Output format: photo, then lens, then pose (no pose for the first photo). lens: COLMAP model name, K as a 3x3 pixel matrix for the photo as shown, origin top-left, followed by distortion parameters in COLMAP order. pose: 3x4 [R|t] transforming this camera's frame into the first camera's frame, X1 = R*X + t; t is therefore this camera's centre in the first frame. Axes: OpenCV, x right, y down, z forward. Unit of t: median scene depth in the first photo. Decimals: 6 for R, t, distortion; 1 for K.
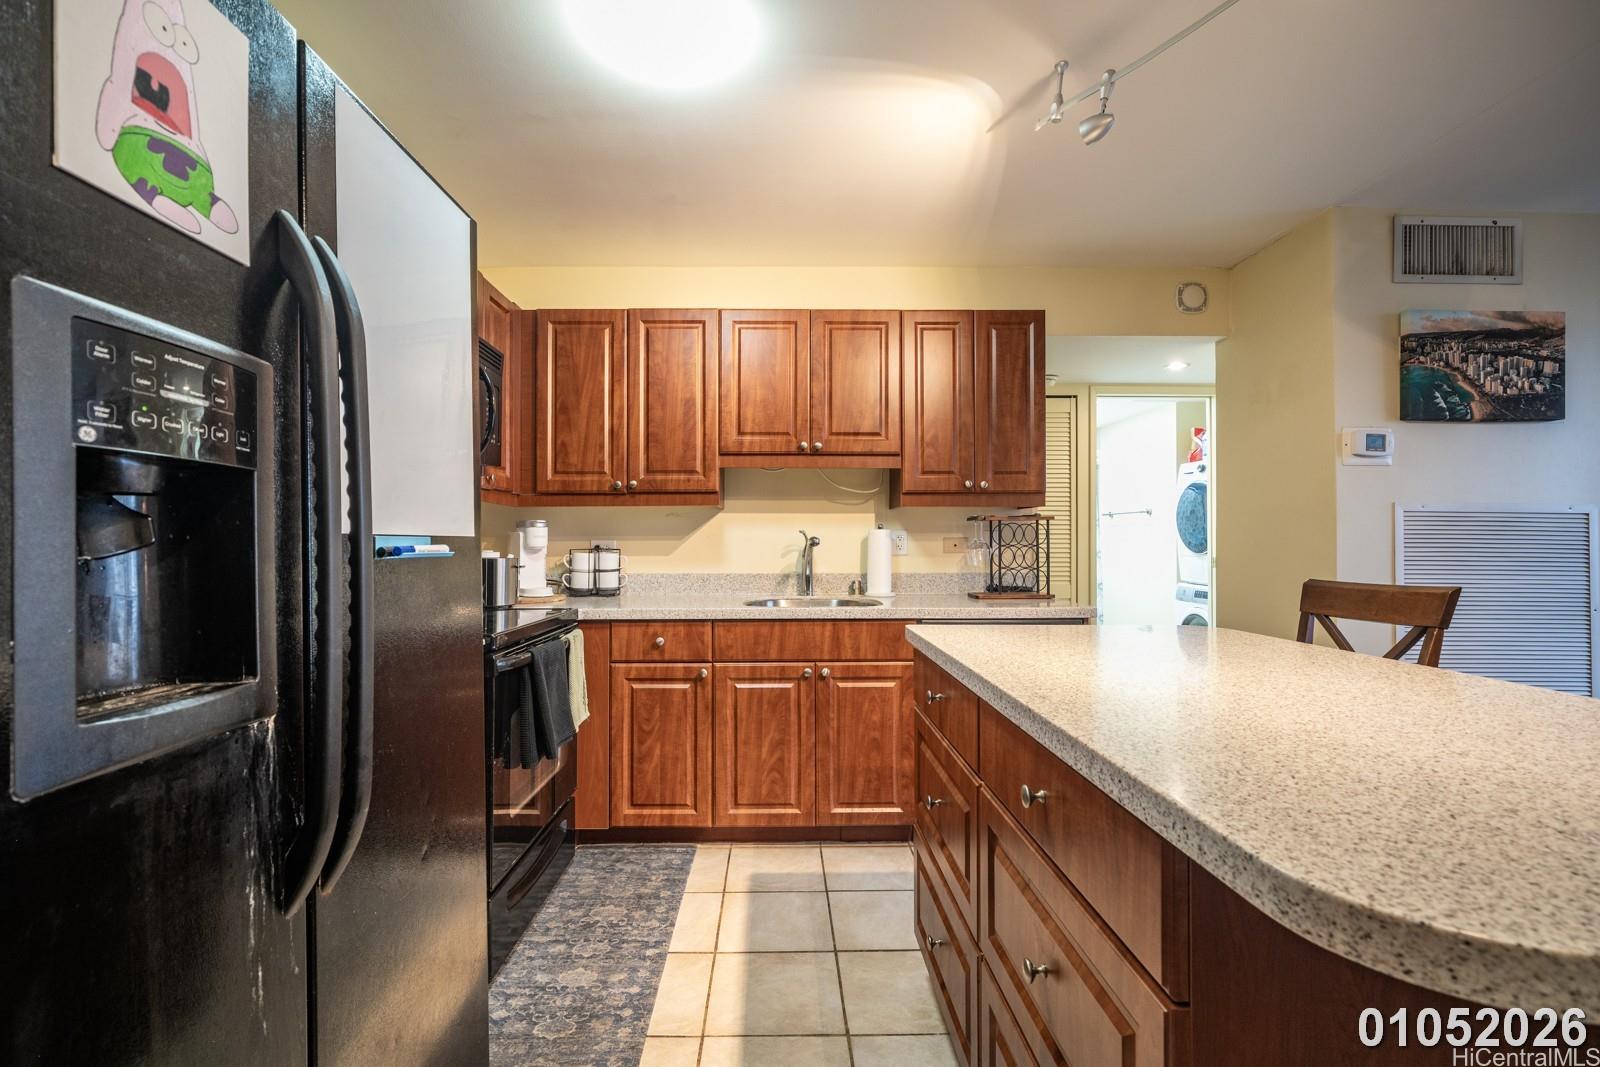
lens RADIAL K [[697.7, 0, 785.4], [0, 697.7, 530.8], [0, 0, 1]] dist [-0.002206, -0.000395]
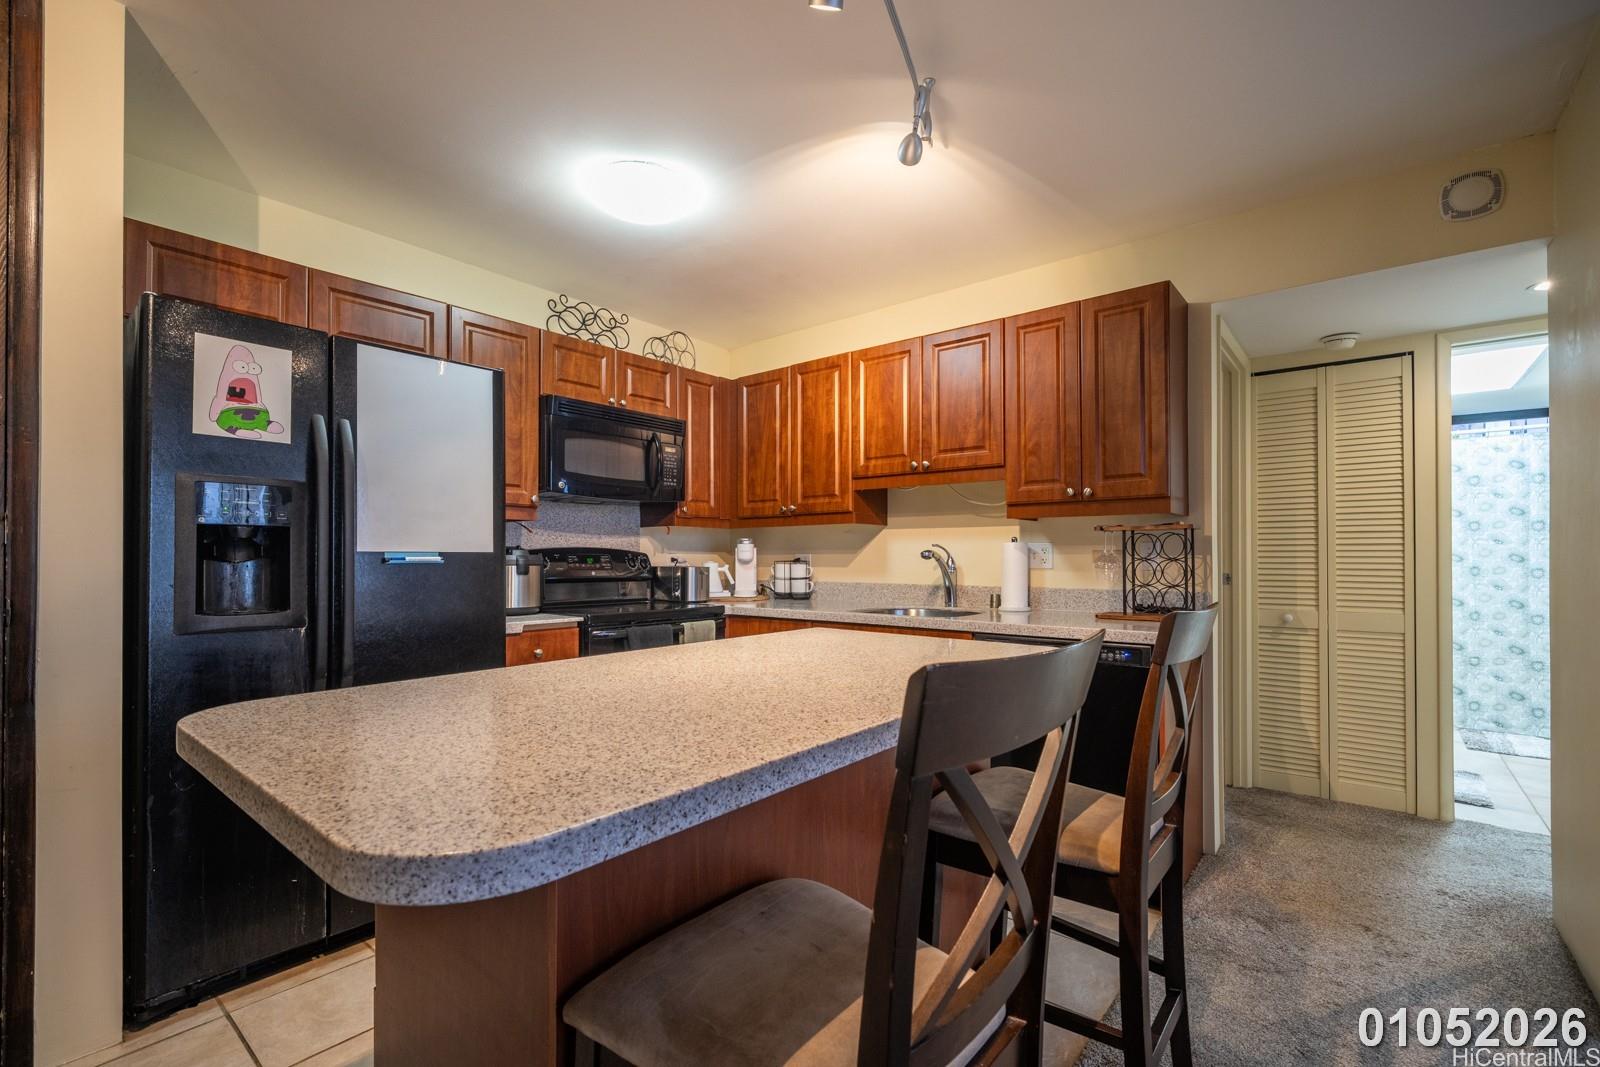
lens RADIAL K [[697.7, 0, 806.0], [0, 697.7, 547.5], [0, 0, 1]] dist [-0.002206, -0.000395]
pose [[0.768989, -0.007346, -0.639220, 0.581735], [0.010523, 0.999944, 0.001168, 0.001000], [0.639175, -0.007625, 0.769023, 0.069853]]
